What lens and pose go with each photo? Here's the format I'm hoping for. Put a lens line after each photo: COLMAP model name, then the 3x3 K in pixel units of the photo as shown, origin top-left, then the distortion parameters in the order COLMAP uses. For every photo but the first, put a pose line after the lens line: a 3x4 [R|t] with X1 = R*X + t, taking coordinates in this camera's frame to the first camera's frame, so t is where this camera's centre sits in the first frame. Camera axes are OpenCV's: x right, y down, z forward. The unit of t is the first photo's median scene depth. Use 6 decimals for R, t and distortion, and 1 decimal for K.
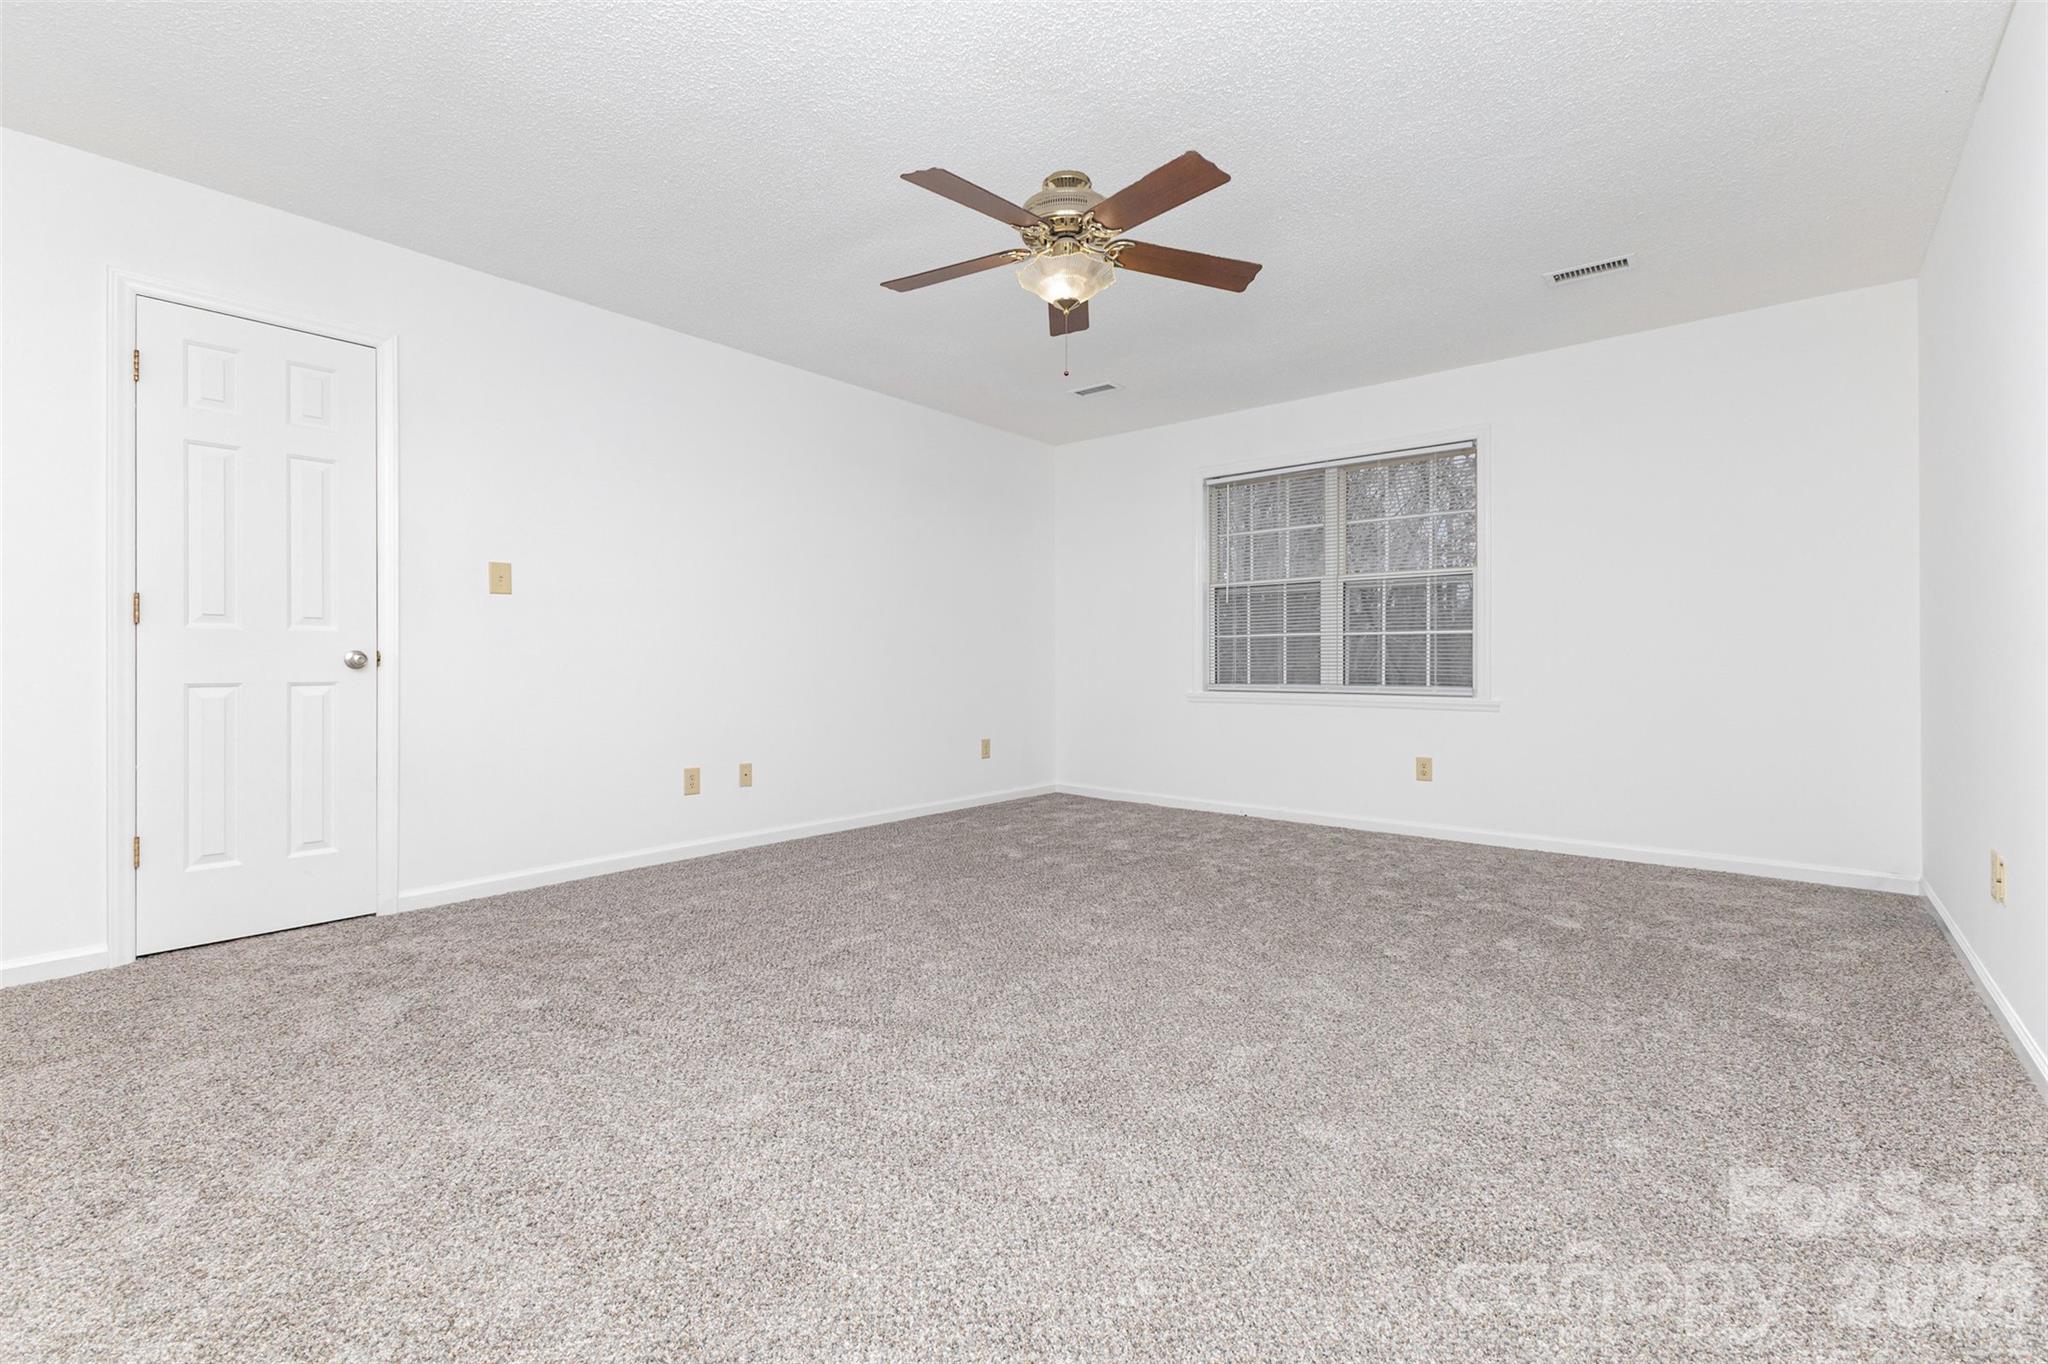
lens RADIAL K [[900.6, 0, 1054.7], [0, 900.6, 680.4], [0, 0, 1]] dist [0.008004, -0.000003]
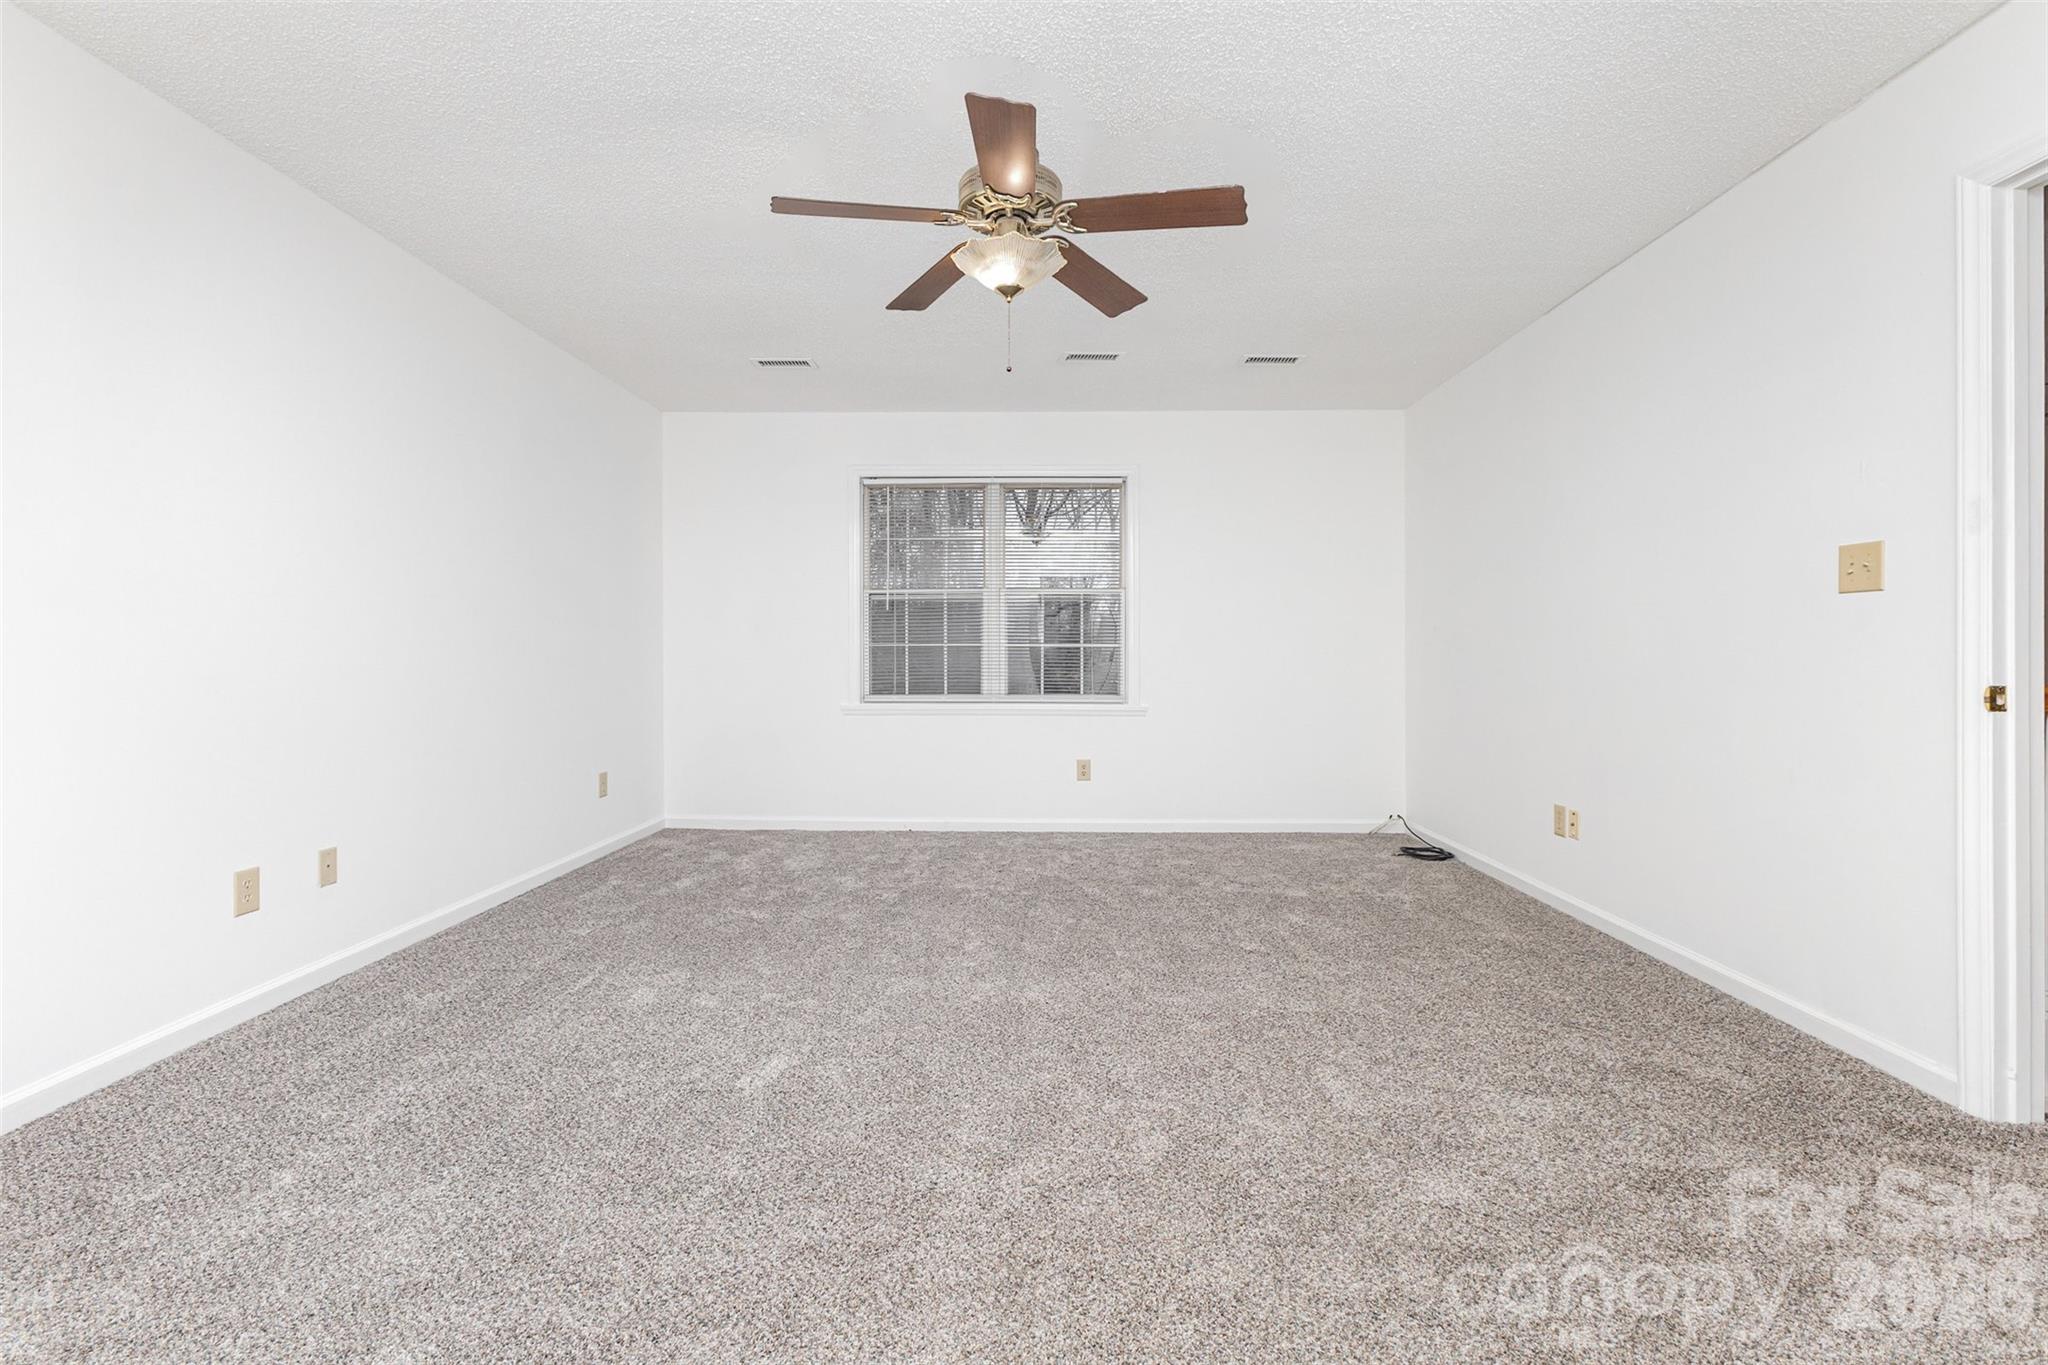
lens RADIAL K [[900.6, 0, 1018.3], [0, 900.6, 661.7], [0, 0, 1]] dist [0.008004, -0.000003]
pose [[0.788414, -0.005831, 0.615117, -0.309673], [0.011478, 0.999920, -0.005233, -0.027002], [-0.615038, 0.011186, 0.788418, 0.172513]]
